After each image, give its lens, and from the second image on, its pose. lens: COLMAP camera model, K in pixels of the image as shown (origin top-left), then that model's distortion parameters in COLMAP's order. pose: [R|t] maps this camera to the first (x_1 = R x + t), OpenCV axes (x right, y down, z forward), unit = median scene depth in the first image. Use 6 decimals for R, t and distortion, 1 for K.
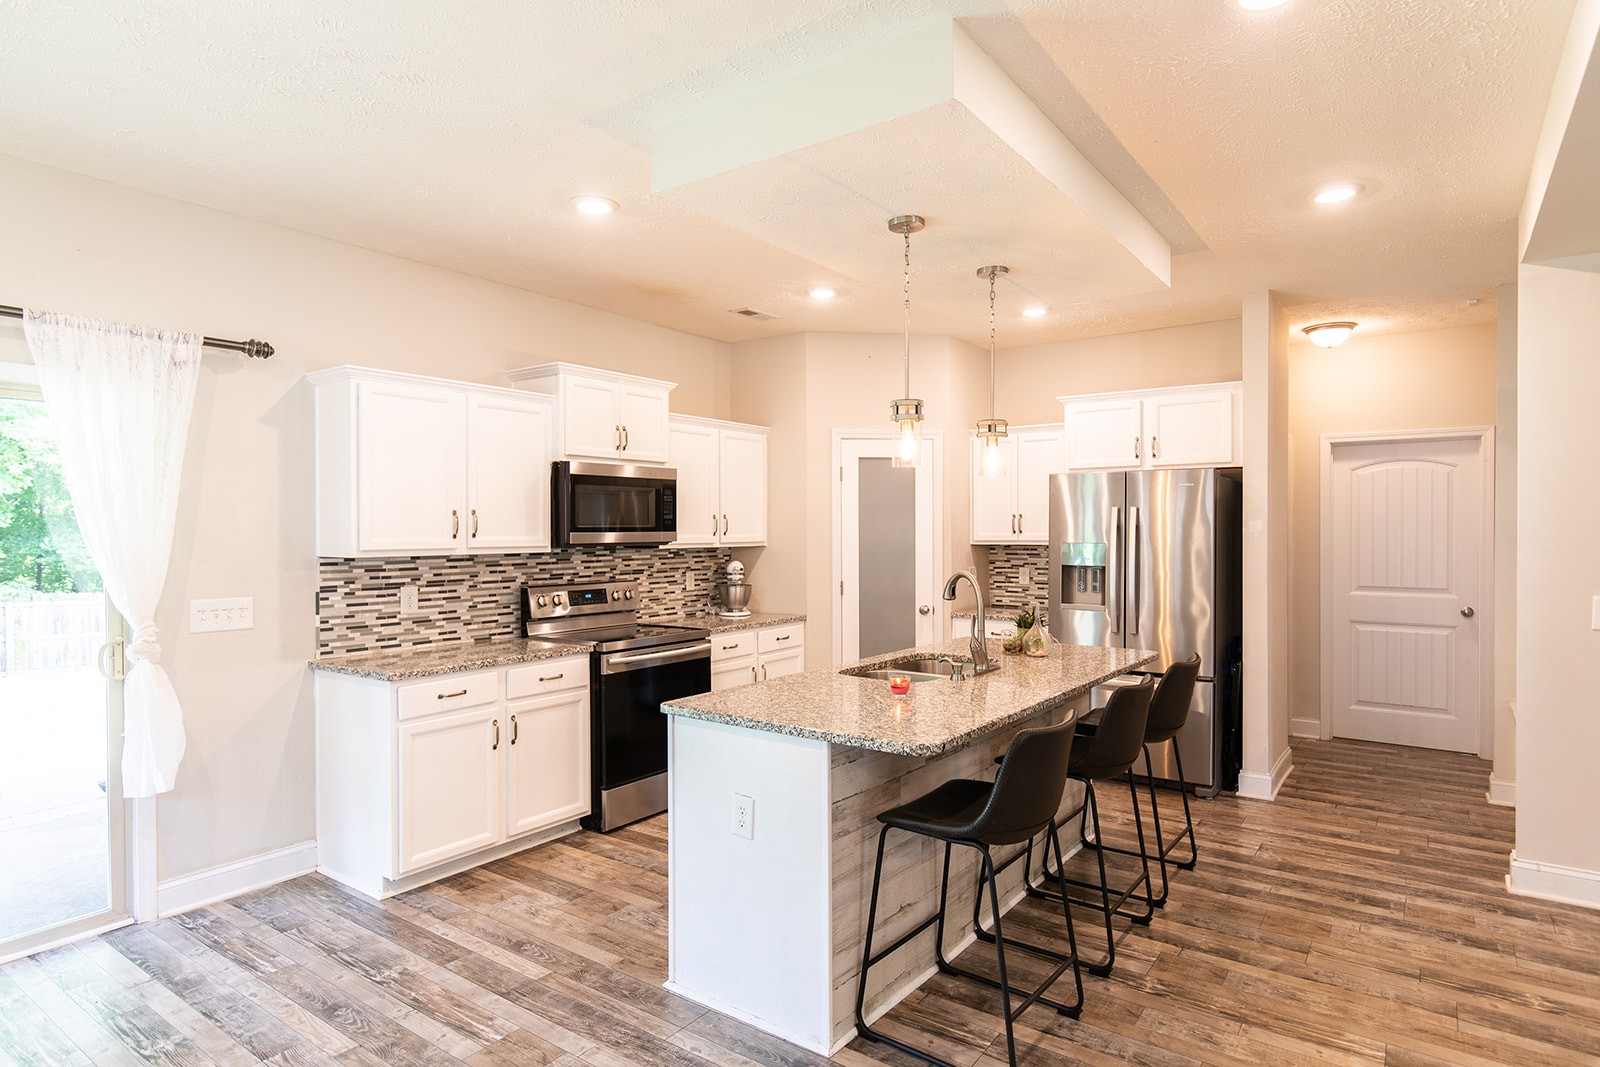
lens RADIAL K [[888.0, 0, 801.9], [0, 888.0, 537.8], [0, 0, 1]] dist [0.005508, 0.000106]
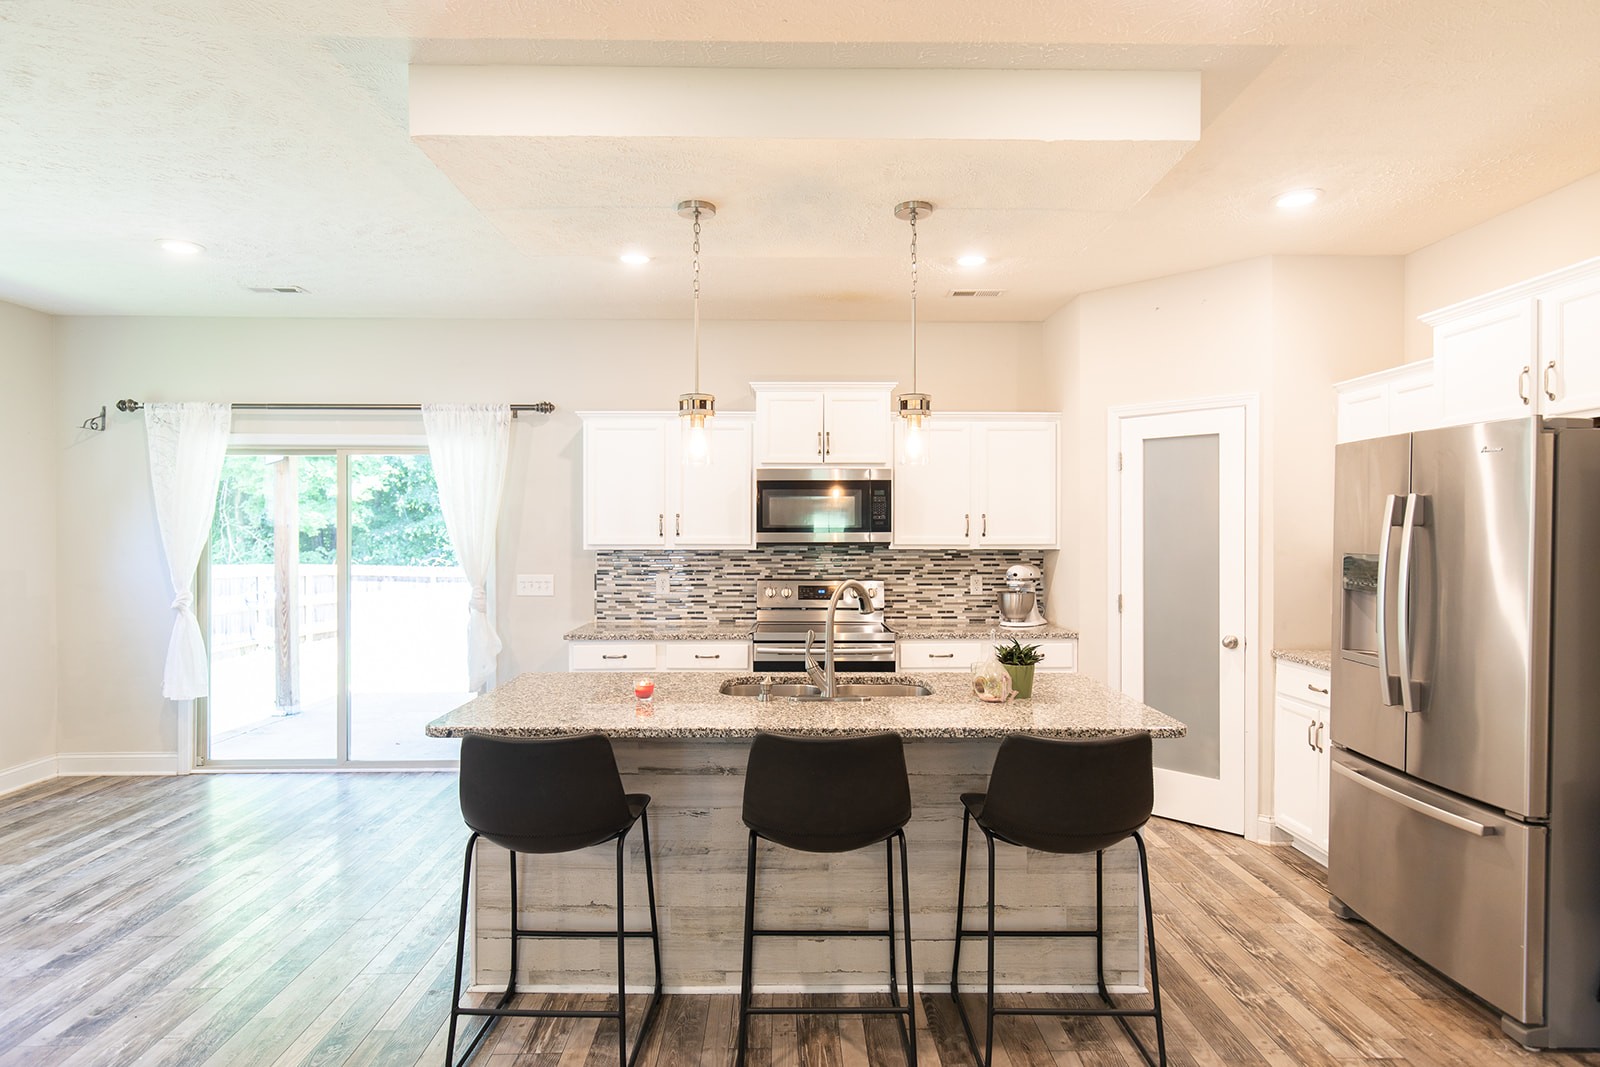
lens RADIAL K [[888.0, 0, 801.9], [0, 888.0, 537.8], [0, 0, 1]] dist [0.005508, 0.000106]
pose [[0.599898, 0.009821, -0.800016, 0.663818], [-0.010151, 0.999938, 0.004663, -0.004907], [0.800012, 0.005323, 0.599960, 0.364701]]
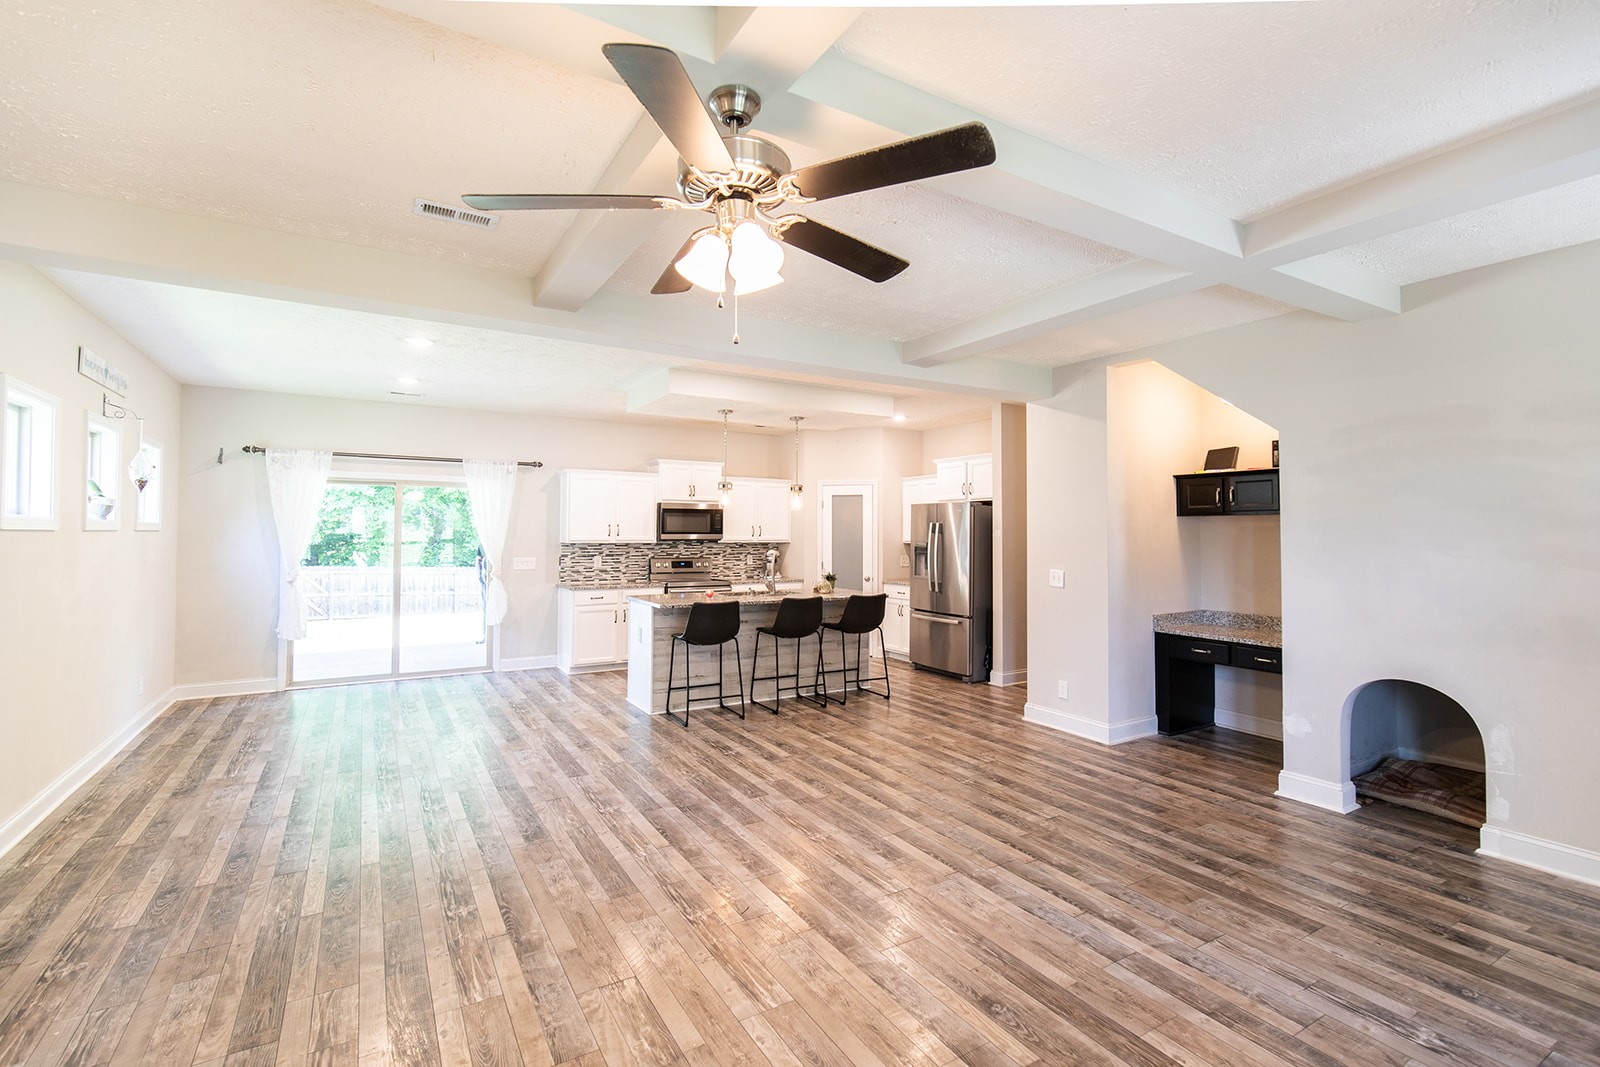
lens RADIAL K [[732.2, 0, 803.4], [0, 732.2, 520.3], [0, 0, 1]] dist [0.004312, 0.000082]
pose [[0.918315, 0.000842, -0.395849, 0.794680], [-0.012030, 0.999595, -0.025782, 0.002512], [0.395667, 0.028438, 0.917954, -0.557641]]
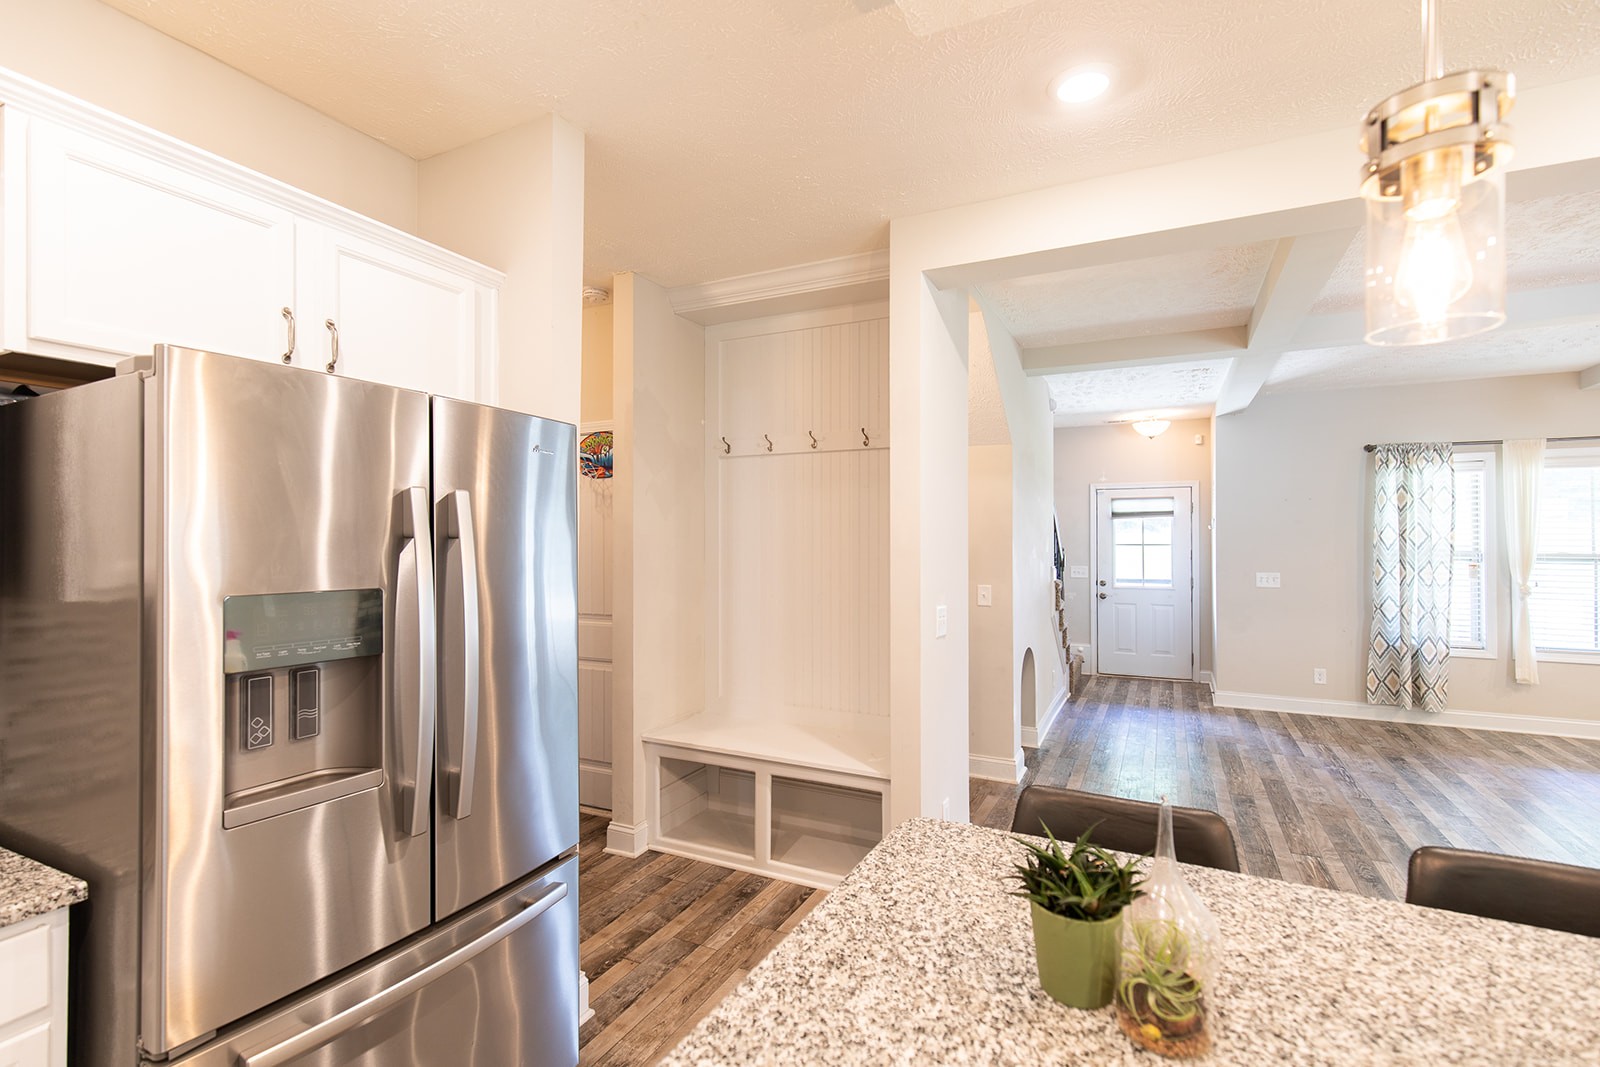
lens RADIAL K [[735.7, 0, 800.0], [0, 735.7, 533.5], [0, 0, 1]] dist [0.002741, 0.000184]
pose [[-0.157592, 0.012211, 0.987429, 0.036158], [0.011140, 0.999882, -0.010587, -0.011346], [-0.987441, 0.009331, -0.157710, 1.003113]]
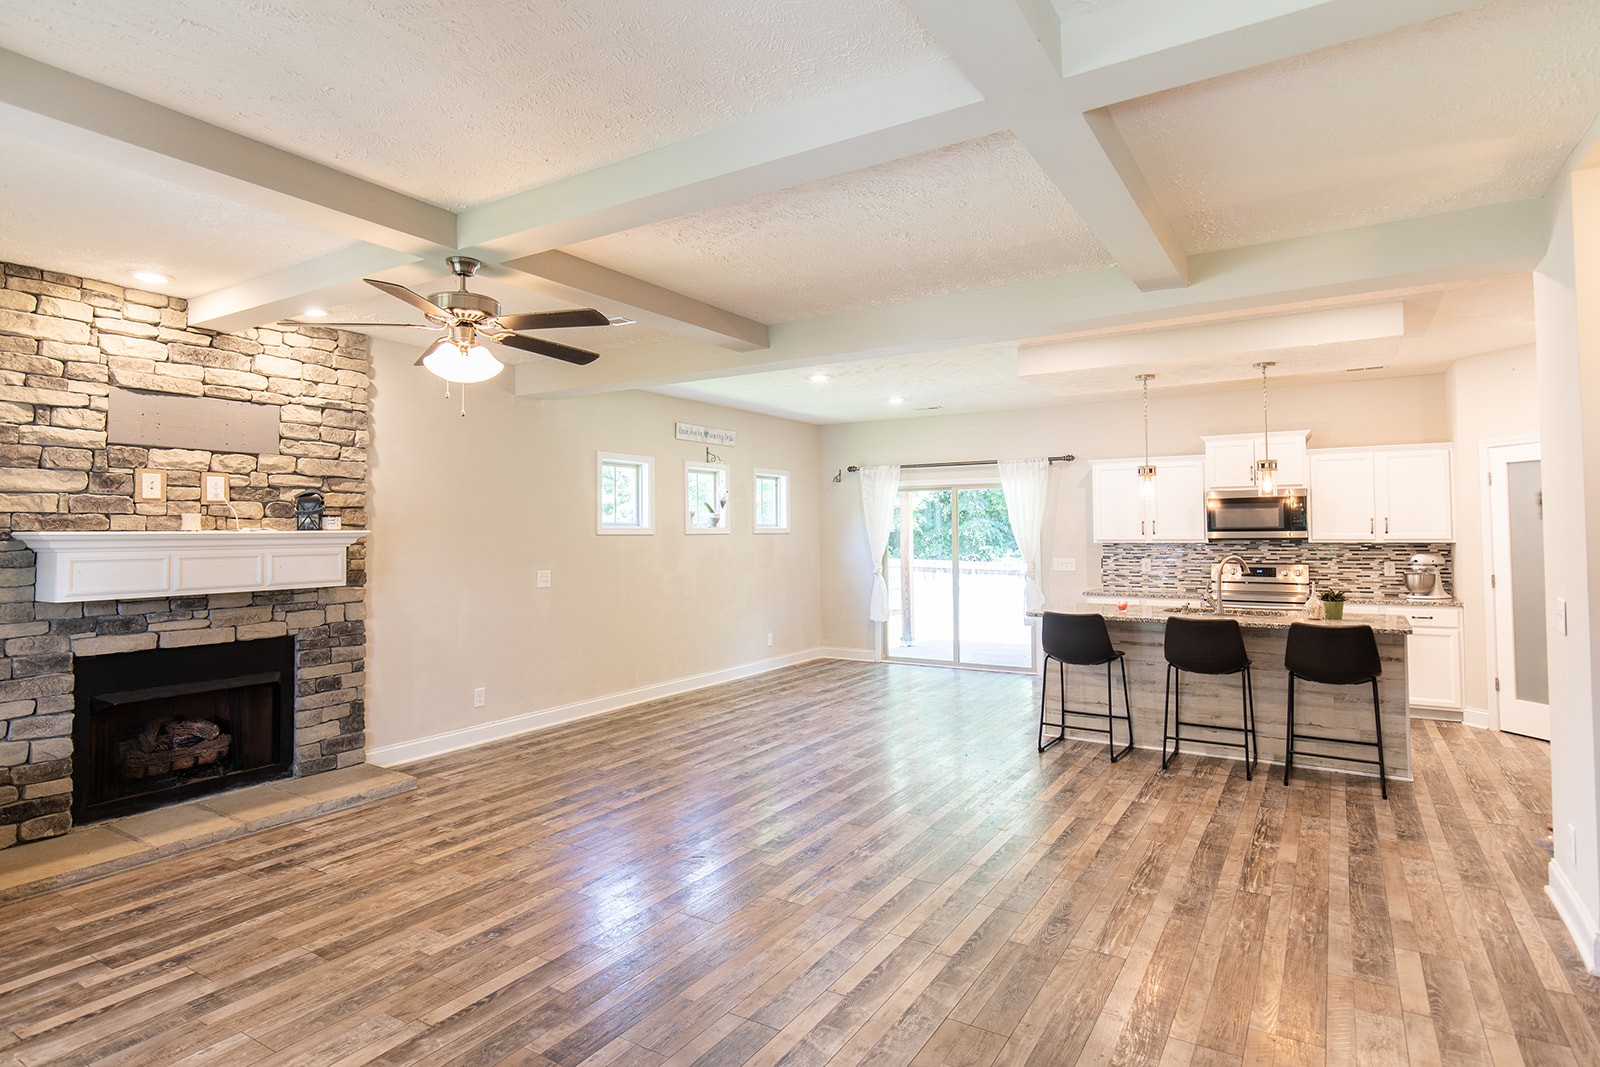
lens RADIAL K [[859.7, 0, 783.2], [0, 859.7, 505.8], [0, 0, 1]] dist [0.000101, -0.000442]
pose [[0.049907, -0.029605, -0.998315, 1.389697], [-0.003190, 0.999551, -0.029802, -0.003890], [0.998749, 0.004672, 0.049790, 0.068573]]
